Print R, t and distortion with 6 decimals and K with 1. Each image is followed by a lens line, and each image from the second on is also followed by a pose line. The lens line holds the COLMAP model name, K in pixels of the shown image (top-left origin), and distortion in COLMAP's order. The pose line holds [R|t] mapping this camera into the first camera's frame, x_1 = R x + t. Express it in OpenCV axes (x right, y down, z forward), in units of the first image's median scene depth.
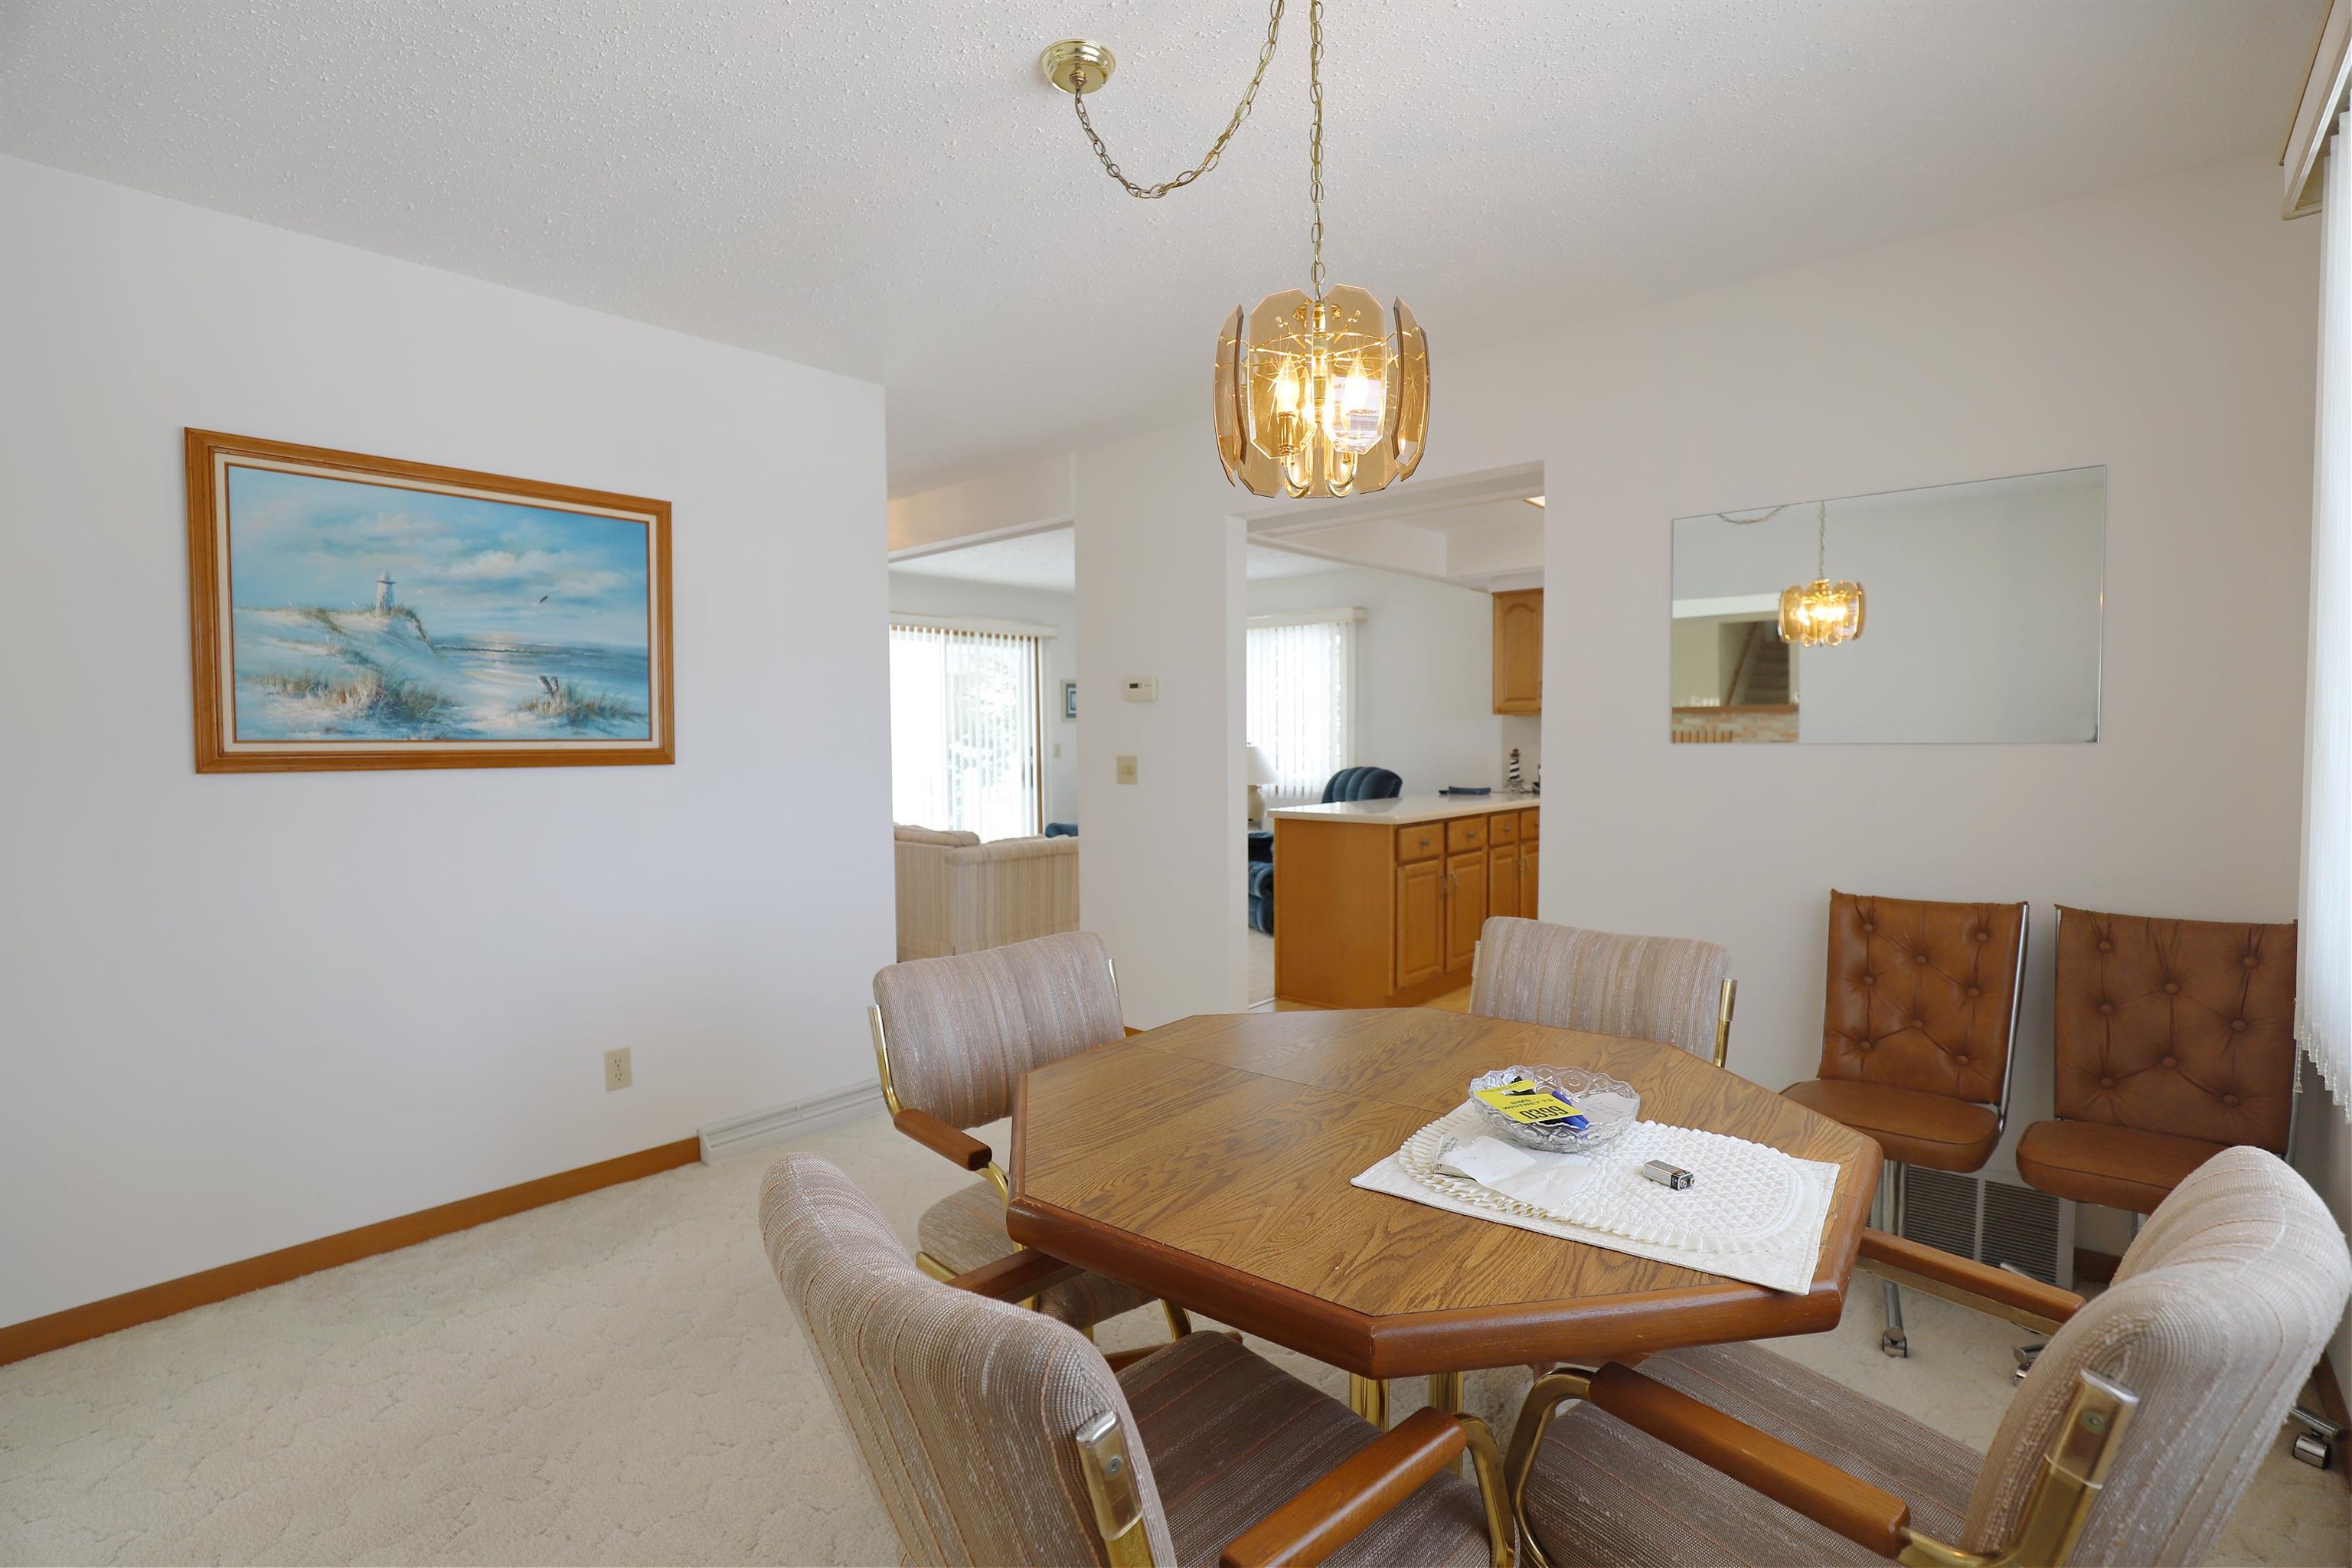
lens RADIAL K [[1086.9, 0, 1178.2], [0, 1086.9, 793.5], [0, 0, 1]] dist [-0.028435, 0.000380]
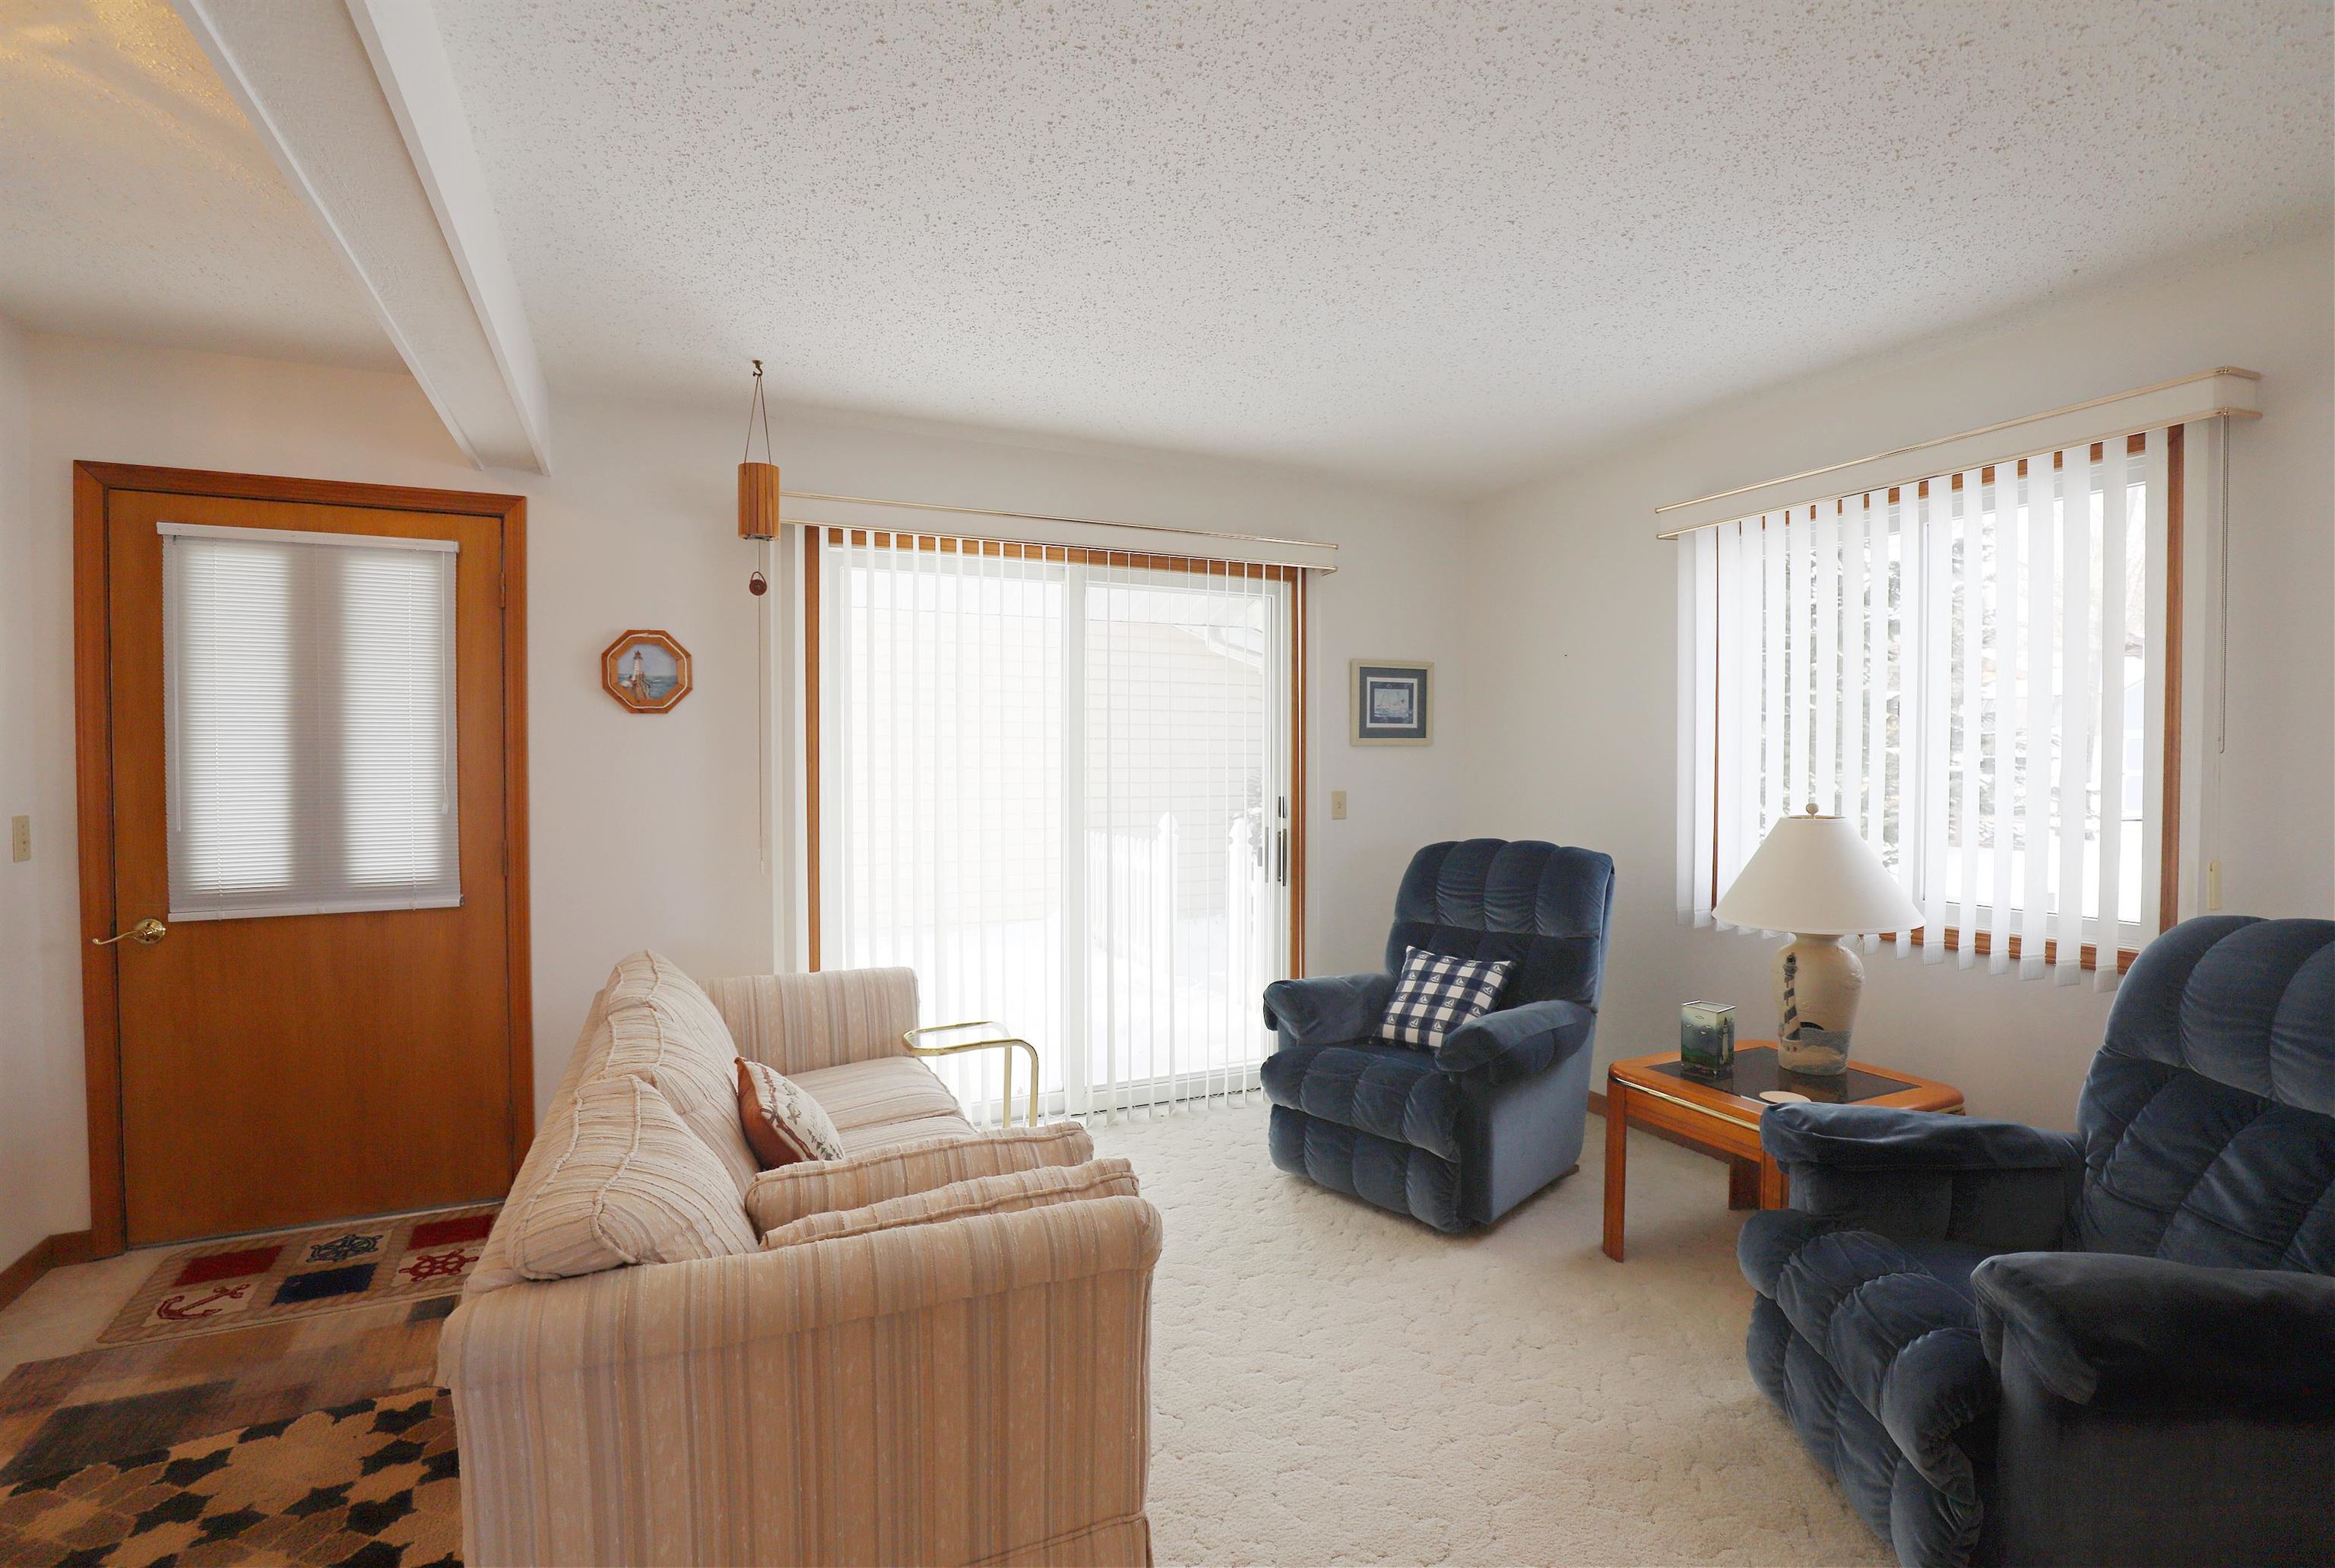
lens RADIAL K [[1082.5, 0, 1159.3], [0, 1082.5, 790.6], [0, 0, 1]] dist [-0.040787, 0.010345]
pose [[0.916121, 0.019439, -0.400431, 0.010867], [-0.028935, 0.999425, -0.017680, -0.043323], [0.399857, 0.027784, 0.916156, 0.648511]]
